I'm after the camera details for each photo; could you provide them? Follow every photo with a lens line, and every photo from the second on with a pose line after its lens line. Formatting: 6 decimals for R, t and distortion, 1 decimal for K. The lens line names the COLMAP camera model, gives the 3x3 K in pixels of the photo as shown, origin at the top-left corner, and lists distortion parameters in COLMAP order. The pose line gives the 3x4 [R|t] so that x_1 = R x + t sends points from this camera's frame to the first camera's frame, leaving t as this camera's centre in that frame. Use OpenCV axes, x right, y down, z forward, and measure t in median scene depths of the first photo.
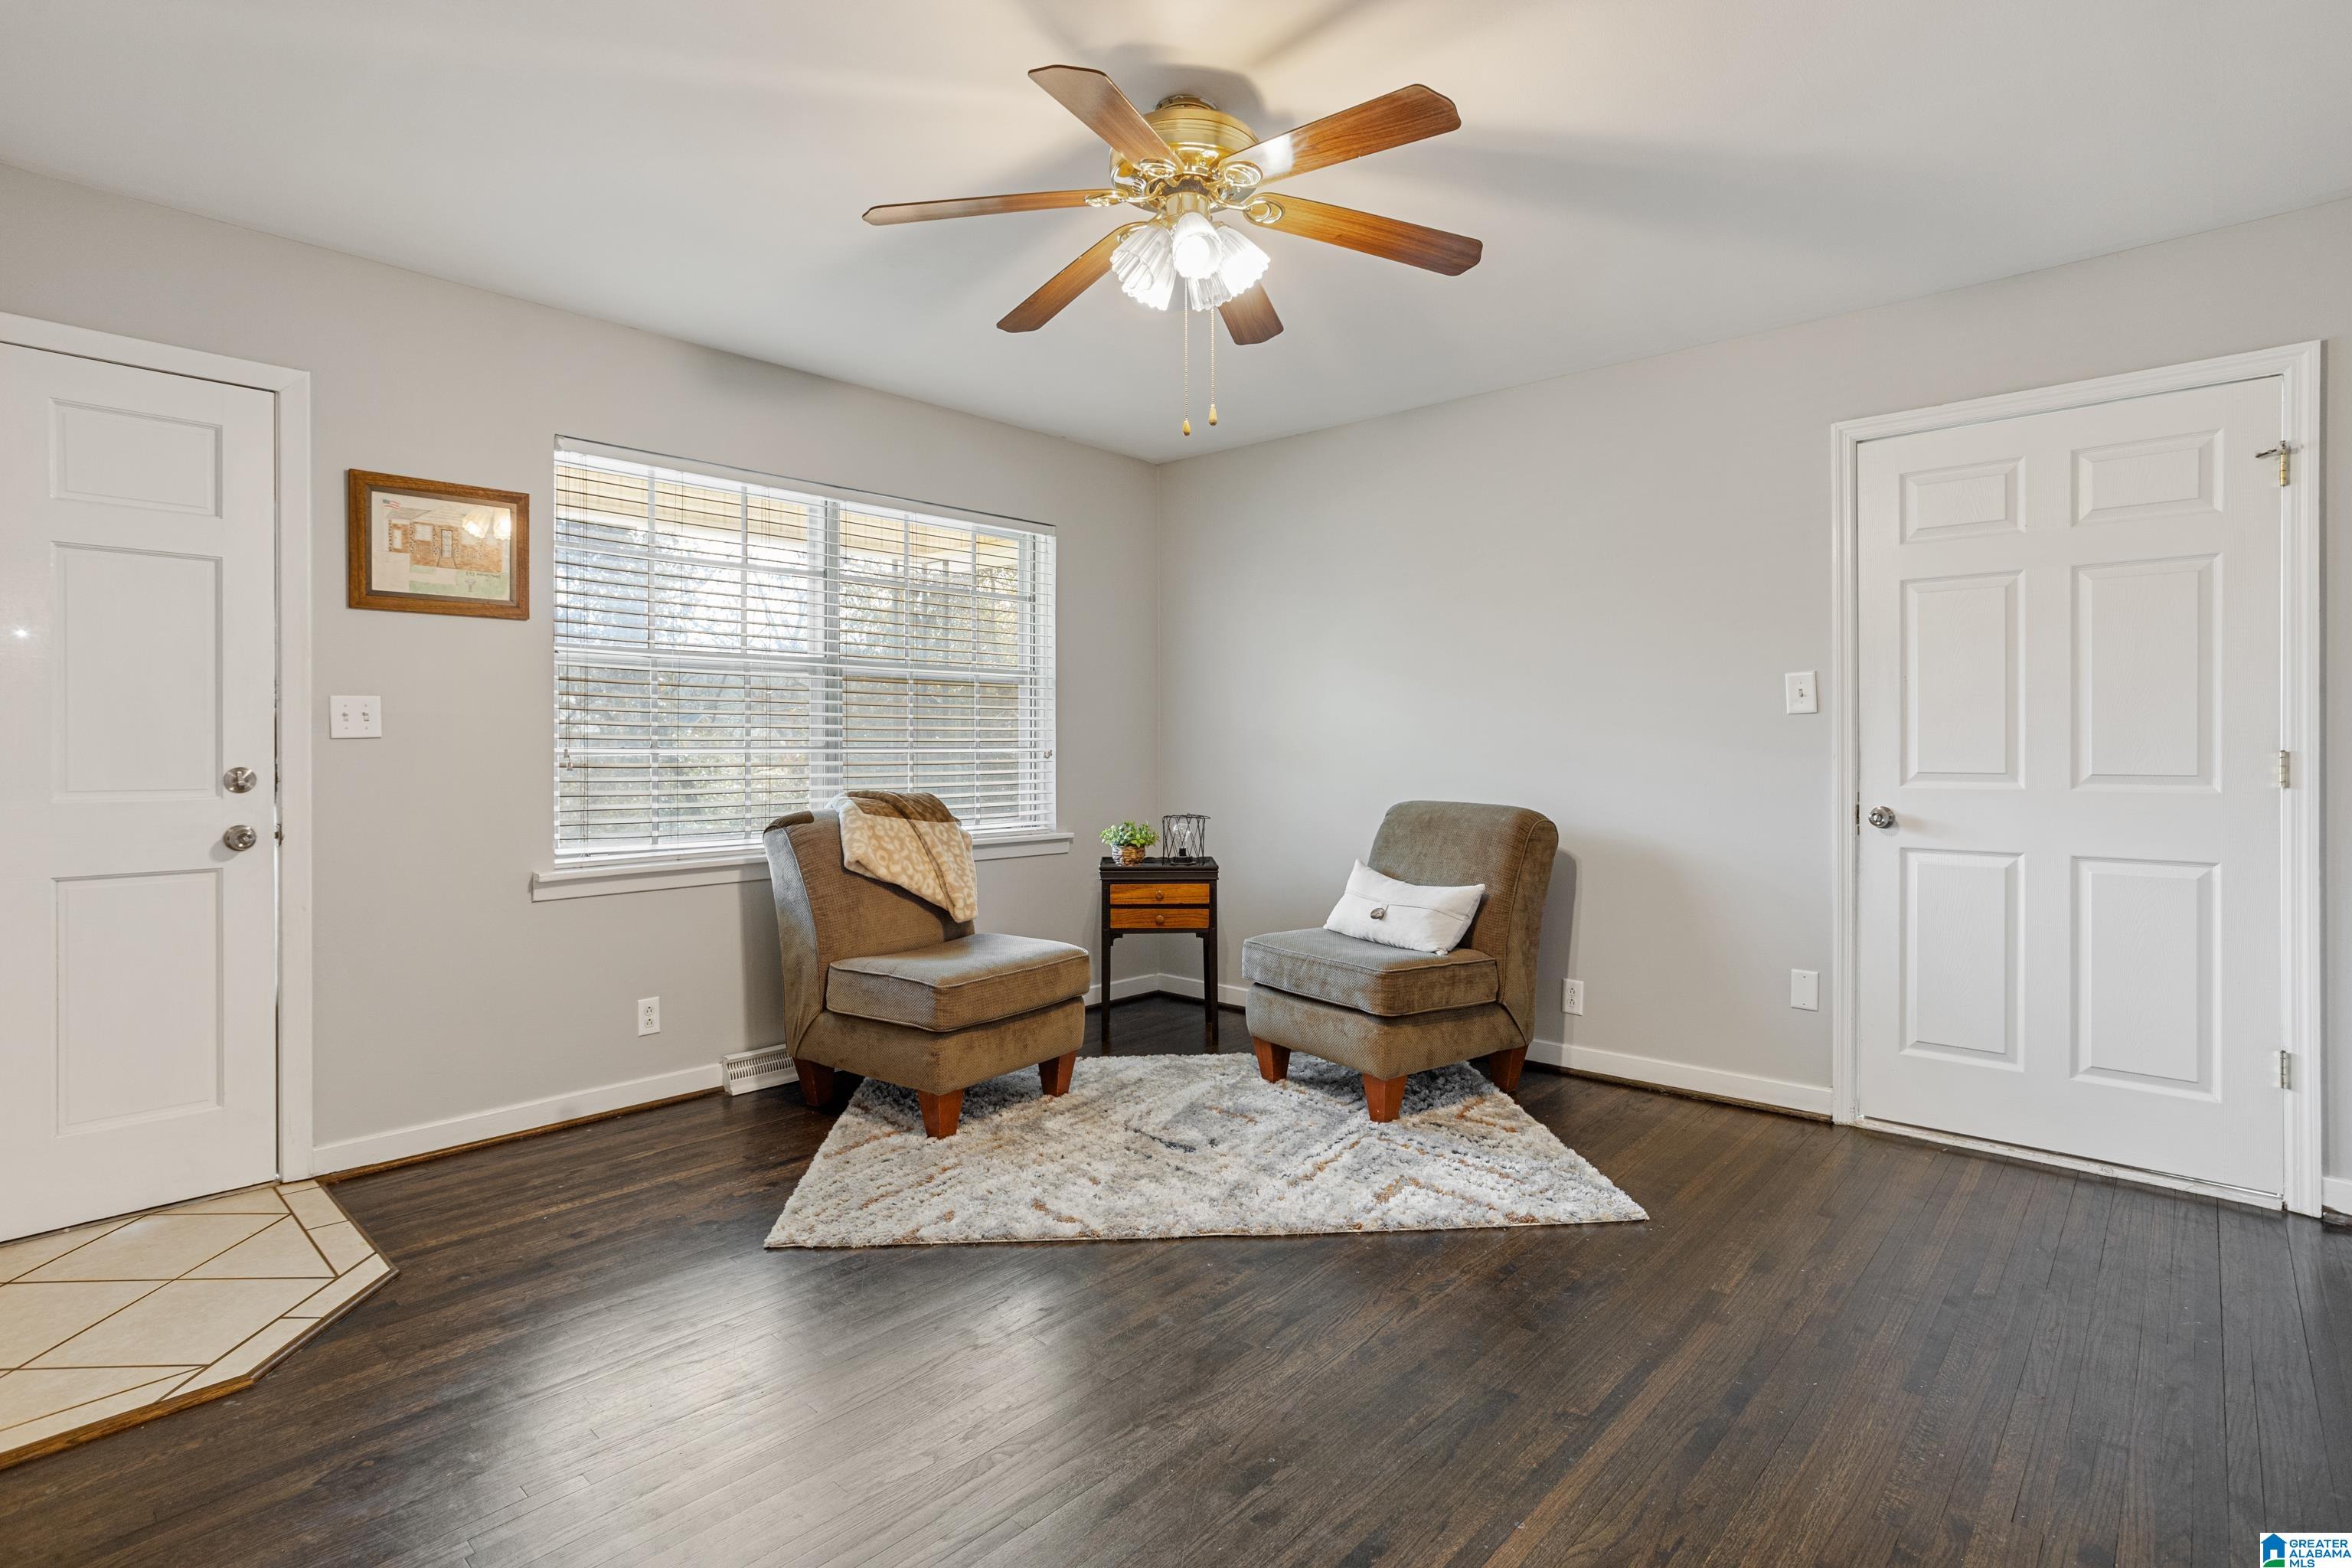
lens RADIAL K [[1187.7, 0, 1176.0], [0, 1187.7, 784.0], [0, 0, 1]] dist [-0.024050, -0.000437]
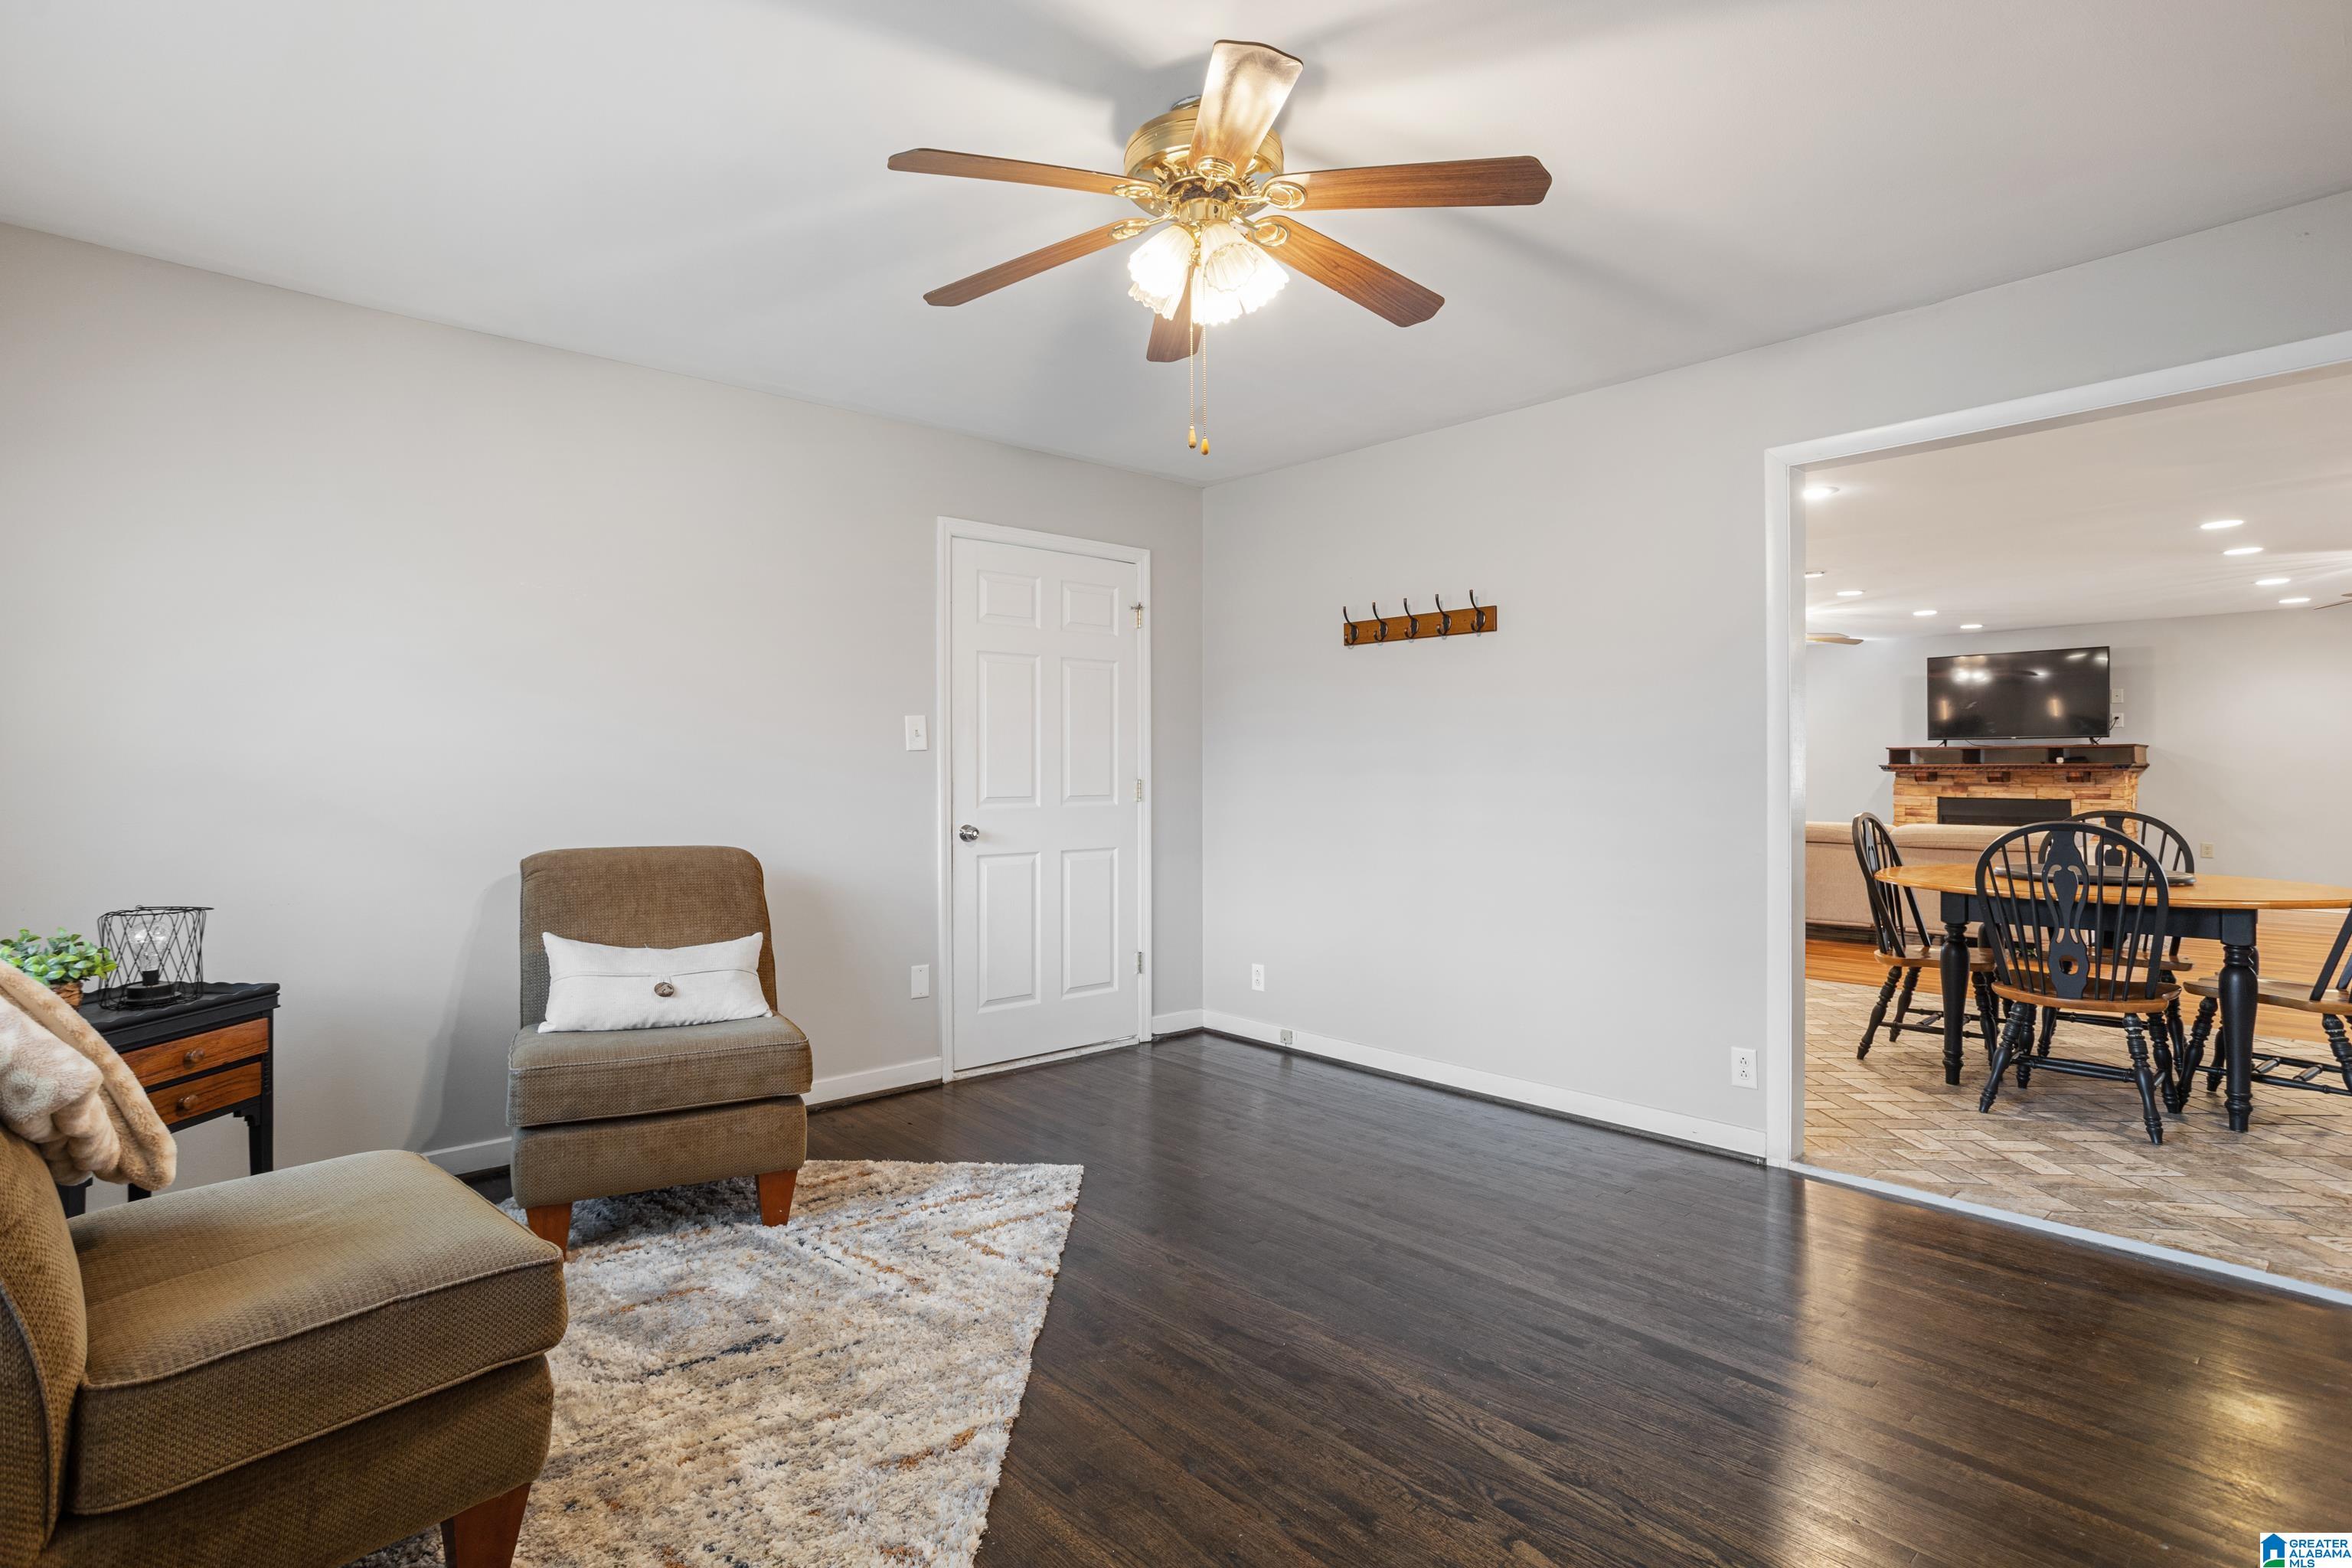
lens RADIAL K [[1142.3, 0, 1176.0], [0, 1142.3, 784.0], [0, 0, 1]] dist [-0.000296, 0.000185]
pose [[0.114284, -0.008871, 0.993409, -0.614767], [0.035265, 0.999366, 0.004867, -0.022818], [-0.992822, 0.034477, 0.114524, 0.628174]]
